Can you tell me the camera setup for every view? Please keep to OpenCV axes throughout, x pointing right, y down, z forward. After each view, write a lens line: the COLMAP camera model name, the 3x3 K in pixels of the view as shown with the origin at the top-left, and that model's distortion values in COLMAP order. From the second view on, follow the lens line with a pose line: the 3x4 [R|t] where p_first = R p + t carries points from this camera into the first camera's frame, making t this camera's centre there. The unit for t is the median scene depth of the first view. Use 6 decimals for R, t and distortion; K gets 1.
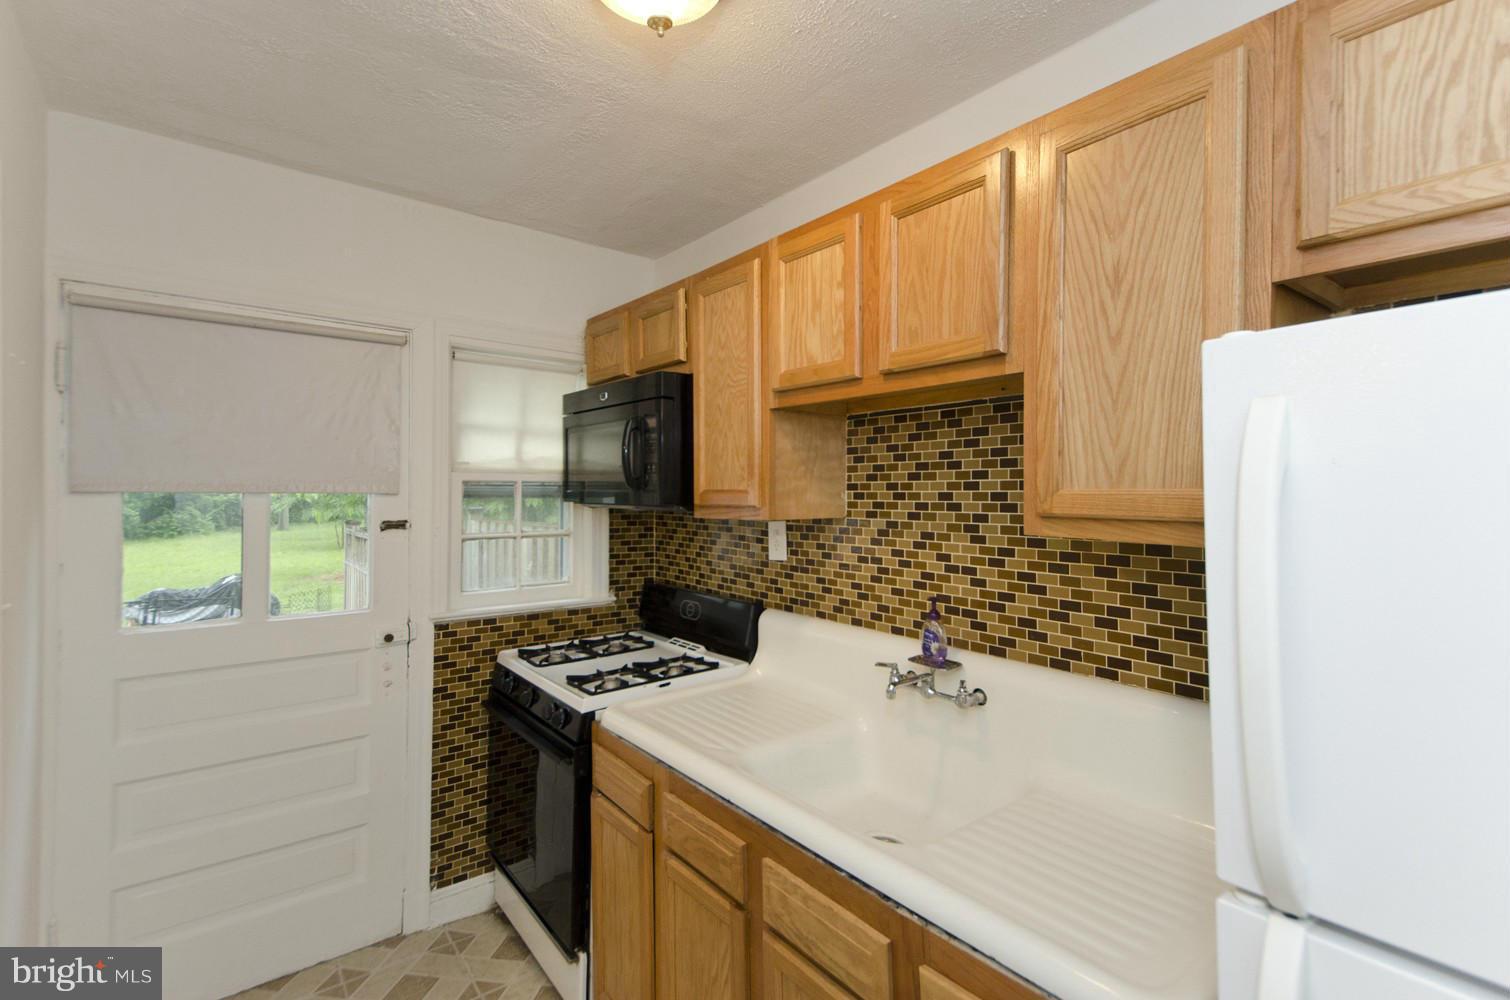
lens RADIAL K [[696.2, 0, 759.4], [0, 696.2, 486.2], [0, 0, 1]] dist [0.094649, -0.000526]
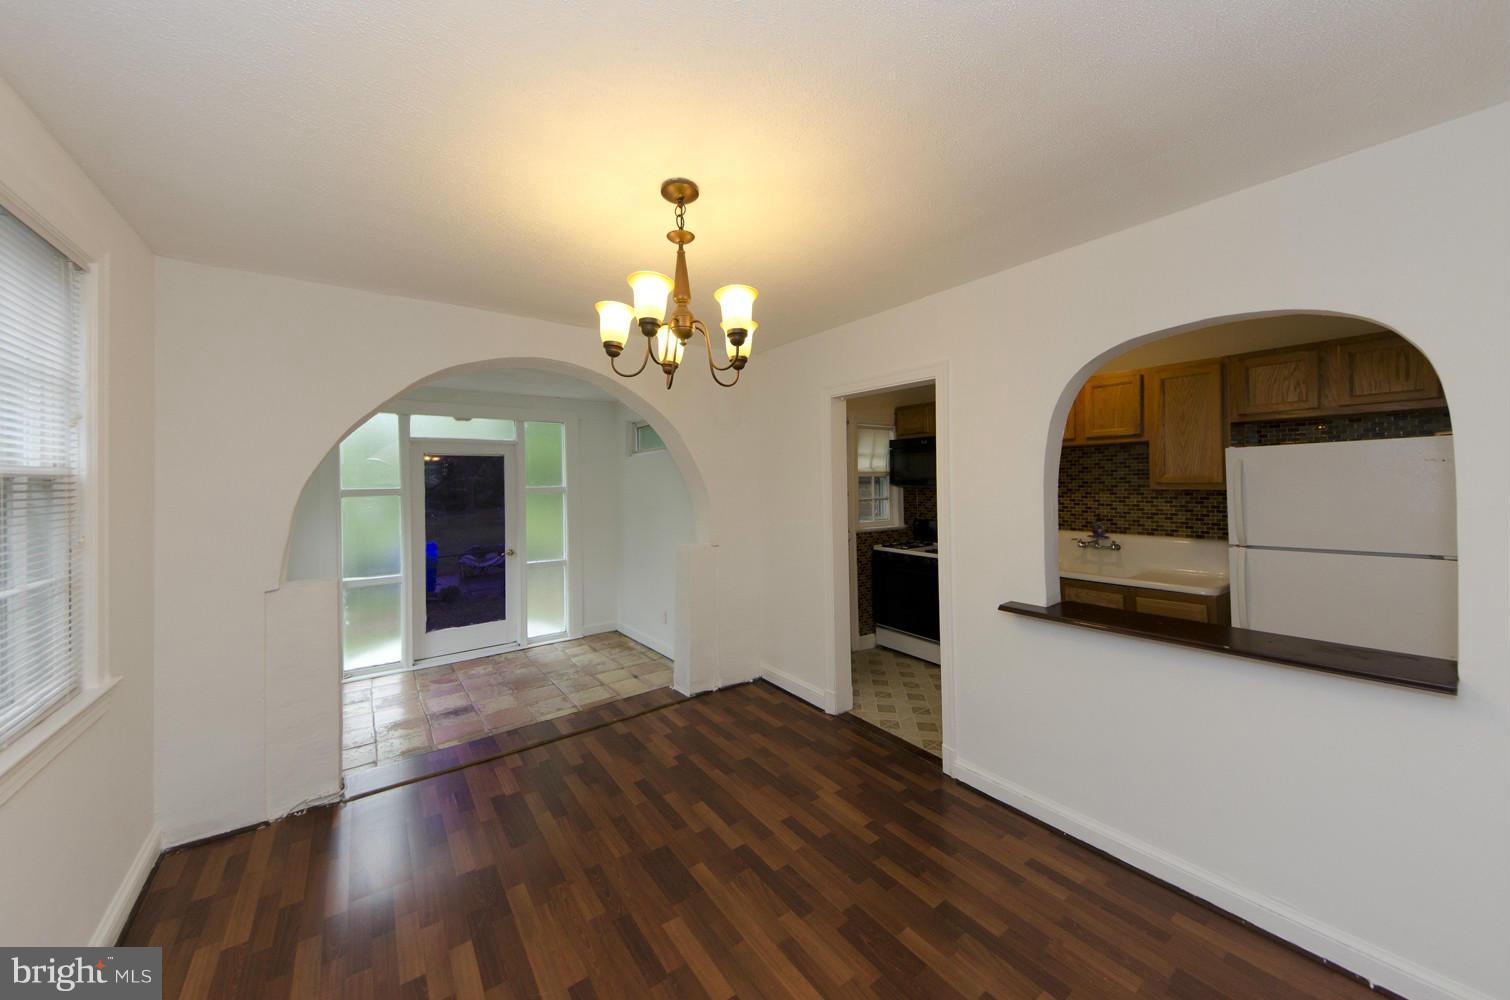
lens RADIAL K [[510.2, 0, 737.1], [0, 510.2, 480.4], [0, 0, 1]] dist [0.022851, -0.000026]
pose [[0.997464, -0.015714, -0.069413, -1.009912], [0.015891, 0.999872, 0.001994, -0.006172], [0.069373, -0.003092, 0.997586, -1.131547]]
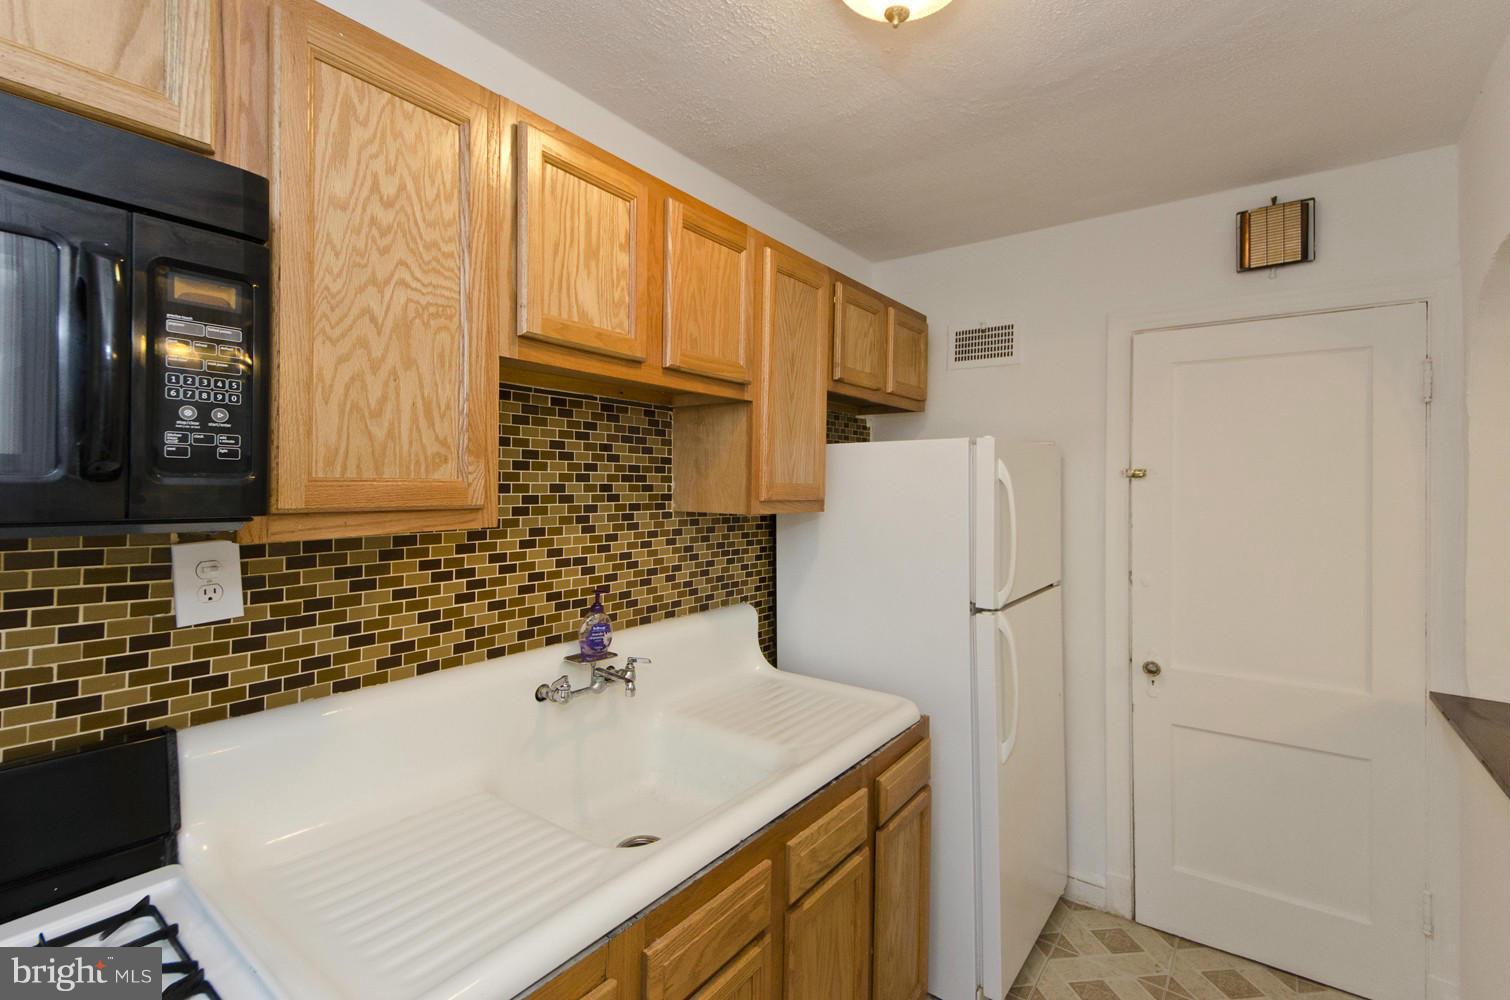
lens RADIAL K [[696.2, 0, 759.4], [0, 696.2, 486.2], [0, 0, 1]] dist [0.094649, -0.000526]
pose [[-0.255467, 0.000371, 0.966818, -0.721952], [-0.010287, 0.999942, -0.003102, 0.011961], [-0.966763, -0.010738, -0.255448, 0.971928]]
